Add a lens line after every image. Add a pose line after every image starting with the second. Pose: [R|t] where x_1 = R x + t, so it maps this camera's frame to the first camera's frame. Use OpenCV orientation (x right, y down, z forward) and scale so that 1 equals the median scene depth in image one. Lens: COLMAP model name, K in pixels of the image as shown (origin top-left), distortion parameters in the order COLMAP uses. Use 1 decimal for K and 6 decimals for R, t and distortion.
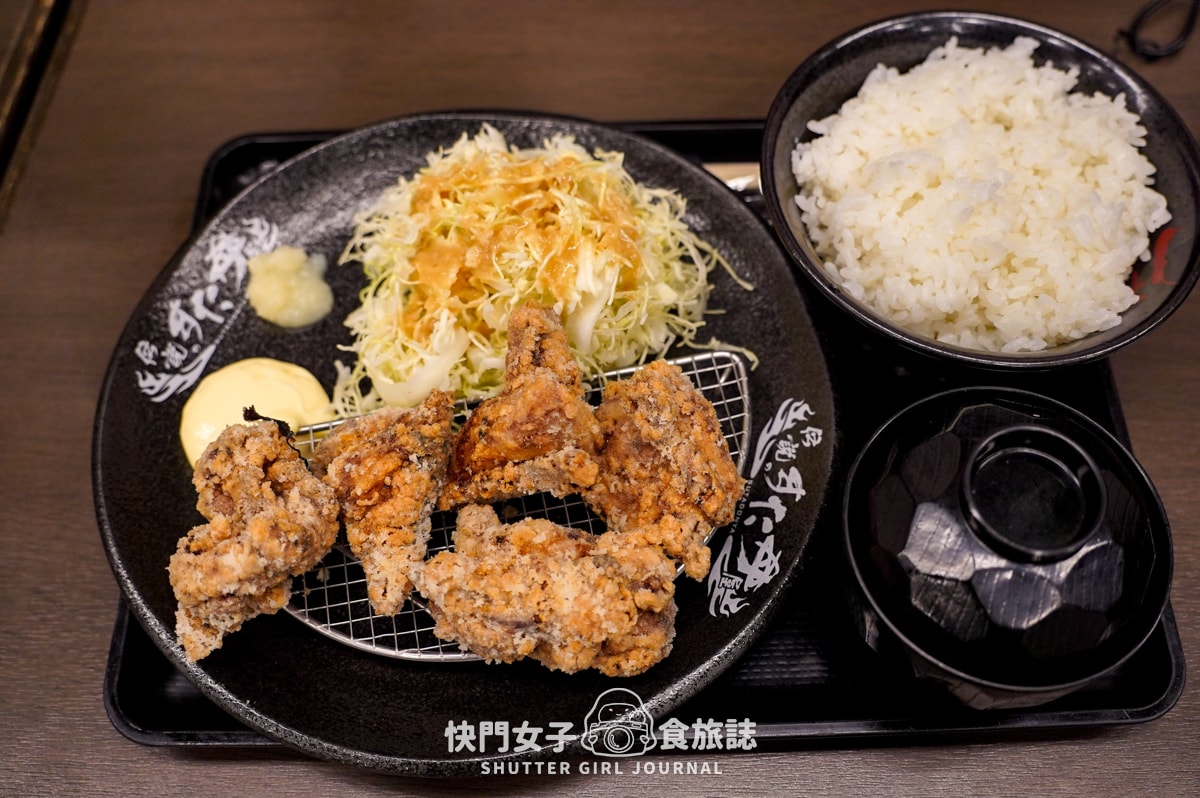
lens RADIAL K [[956.0, 0, 625.8], [0, 956.0, 398.6], [0, 0, 1]] dist [-0.114840, 0.045959]
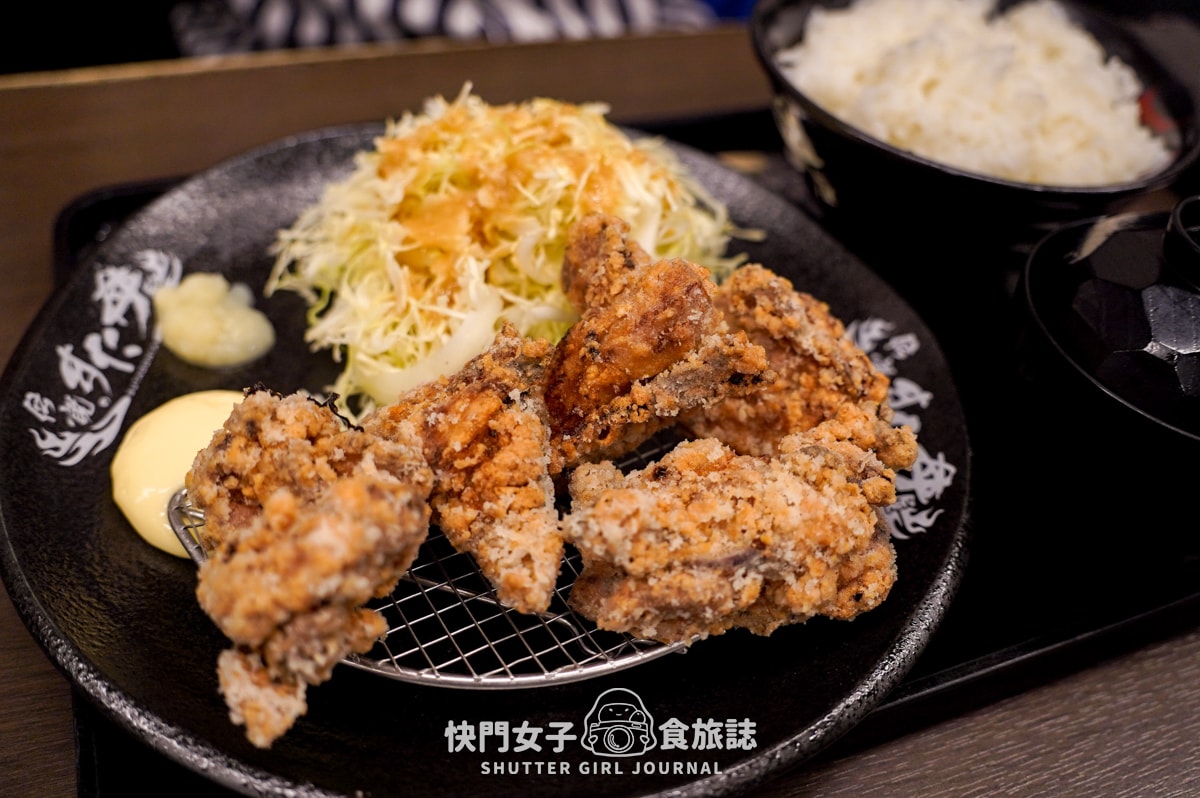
lens RADIAL K [[956.0, 0, 625.8], [0, 956.0, 398.6], [0, 0, 1]] dist [-0.114840, 0.045959]
pose [[0.944631, -0.185937, 0.270368, -0.337515], [0.242513, 0.950649, -0.193529, 0.224464], [-0.221041, 0.248382, 0.943105, 0.289535]]
